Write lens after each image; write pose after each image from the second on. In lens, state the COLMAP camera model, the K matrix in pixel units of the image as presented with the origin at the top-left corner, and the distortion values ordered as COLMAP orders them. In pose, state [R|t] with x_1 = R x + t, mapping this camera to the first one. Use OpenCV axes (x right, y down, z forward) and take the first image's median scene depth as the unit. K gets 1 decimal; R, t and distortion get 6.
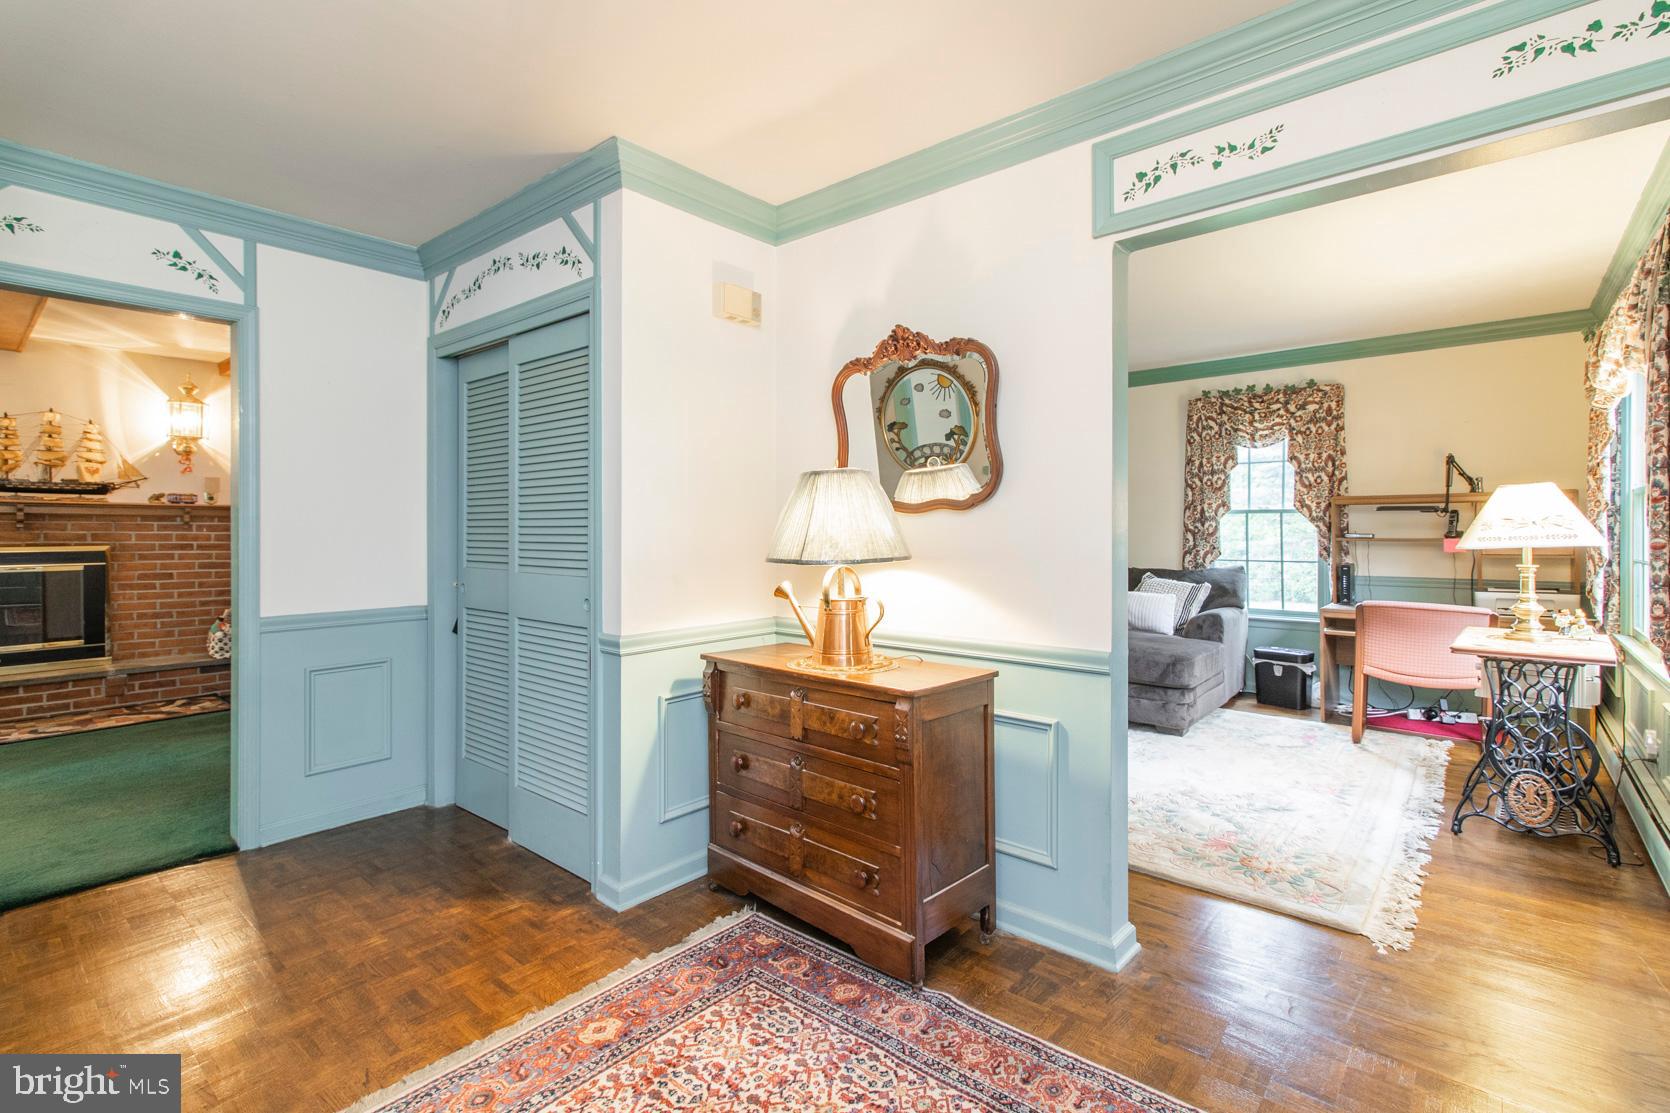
lens RADIAL K [[772.9, 0, 833.2], [0, 772.9, 540.2], [0, 0, 1]] dist [0.000573, -0.000557]
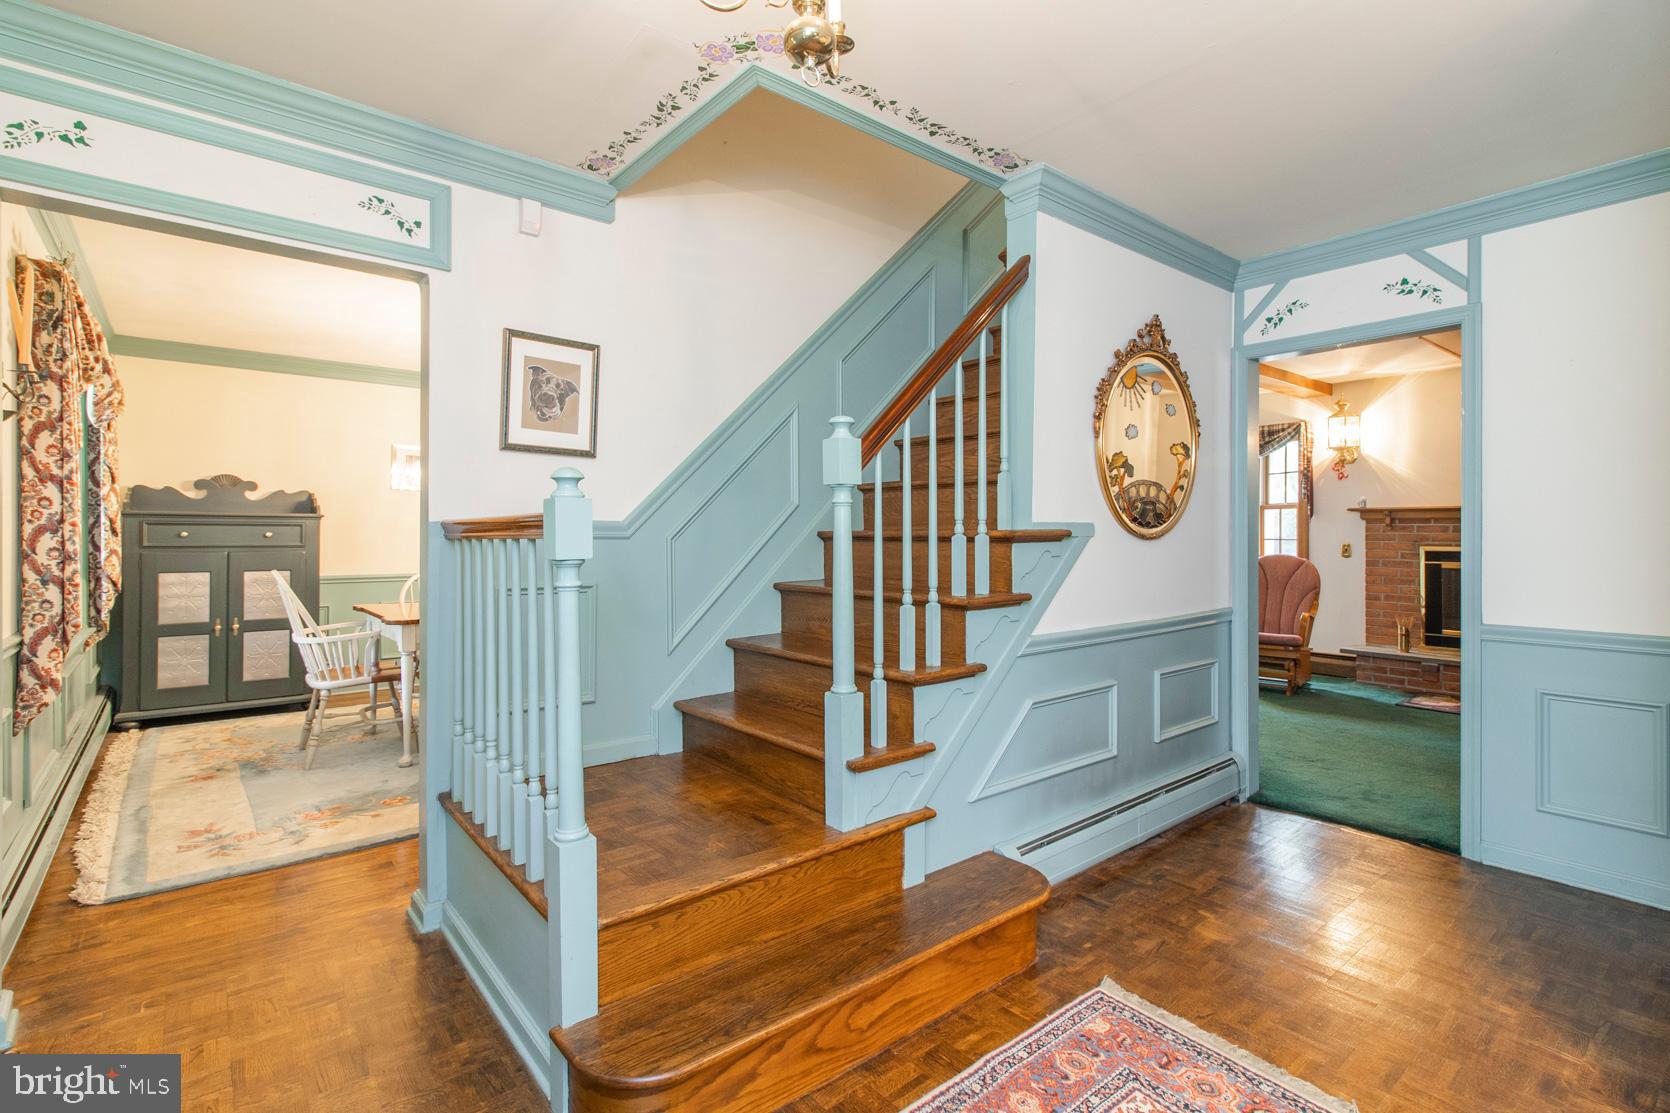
lens RADIAL K [[772.9, 0, 834.2], [0, 772.9, 542.7], [0, 0, 1]] dist [0.000573, -0.000557]
pose [[-0.182369, 0.016658, -0.983089, 0.366023], [-0.015092, 0.999691, 0.019739, -0.008852], [0.983114, 0.018436, -0.182061, 0.397246]]
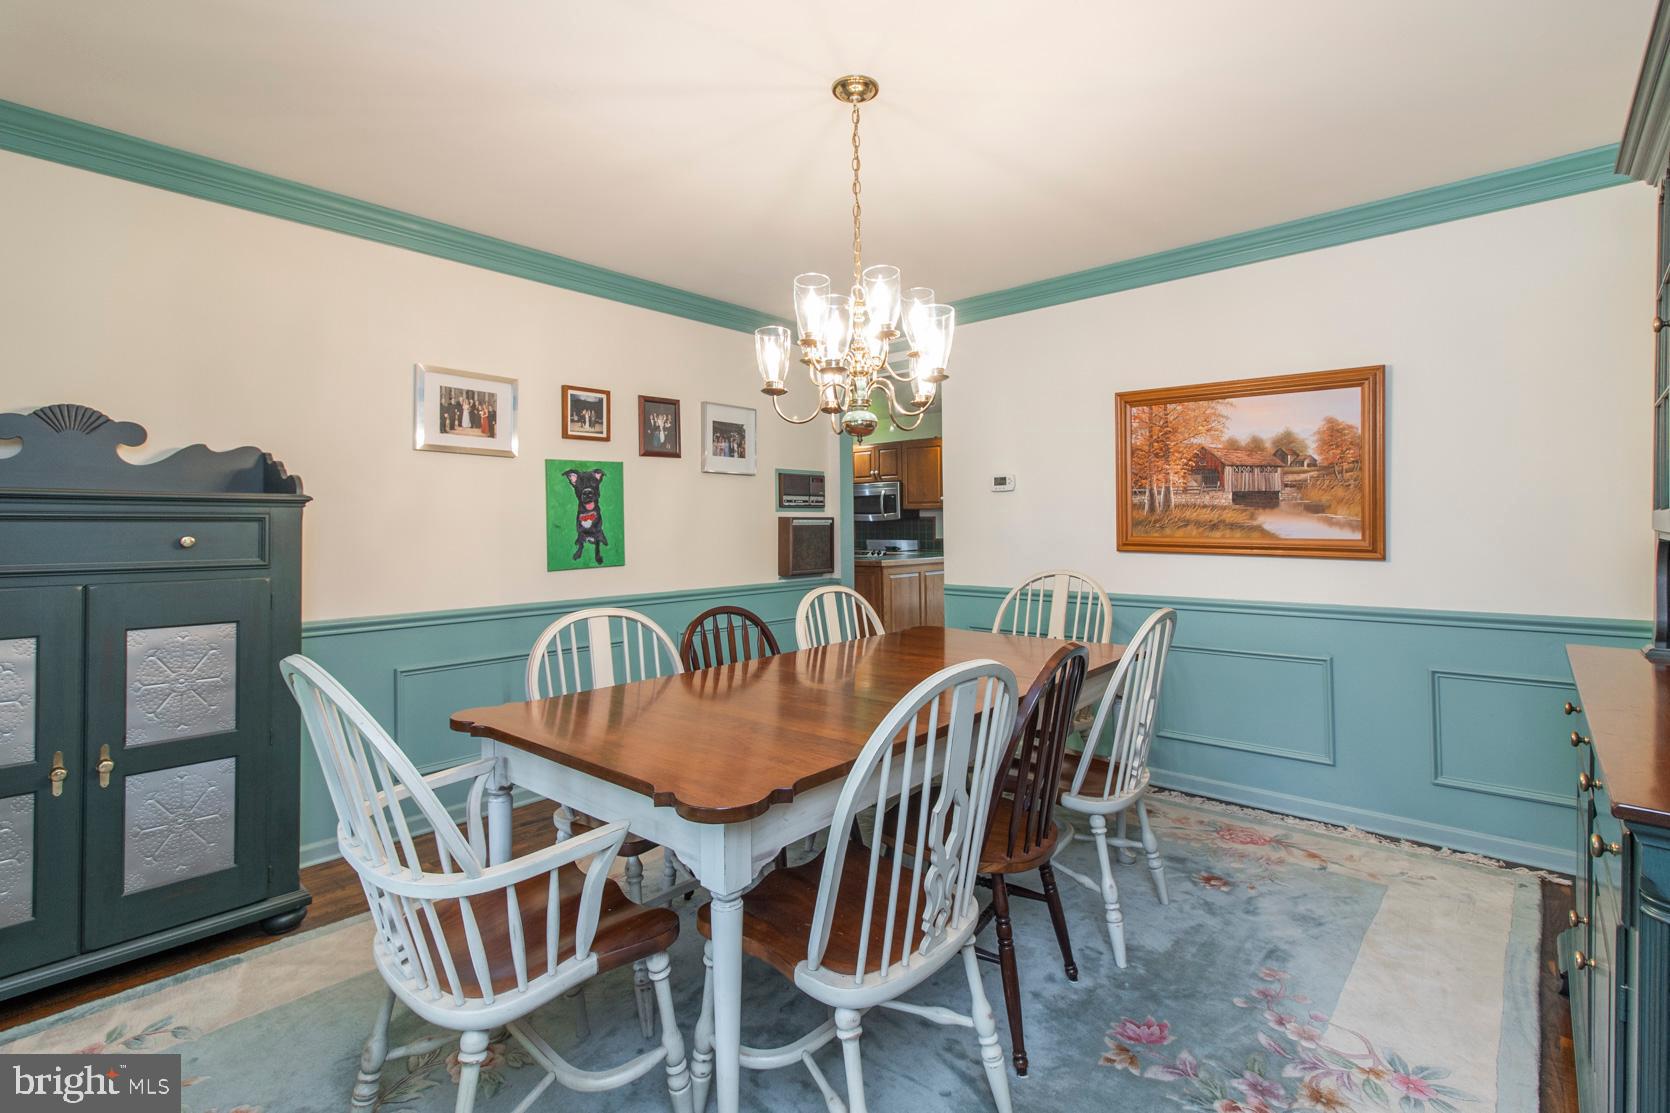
lens RADIAL K [[772.9, 0, 816.6], [0, 772.9, 527.2], [0, 0, 1]] dist [0.000573, -0.000557]
pose [[-0.044272, 0.005819, -0.999003, 0.310814], [-0.004556, 0.999971, 0.006027, -0.007784], [0.999009, 0.004818, -0.044244, 0.329822]]
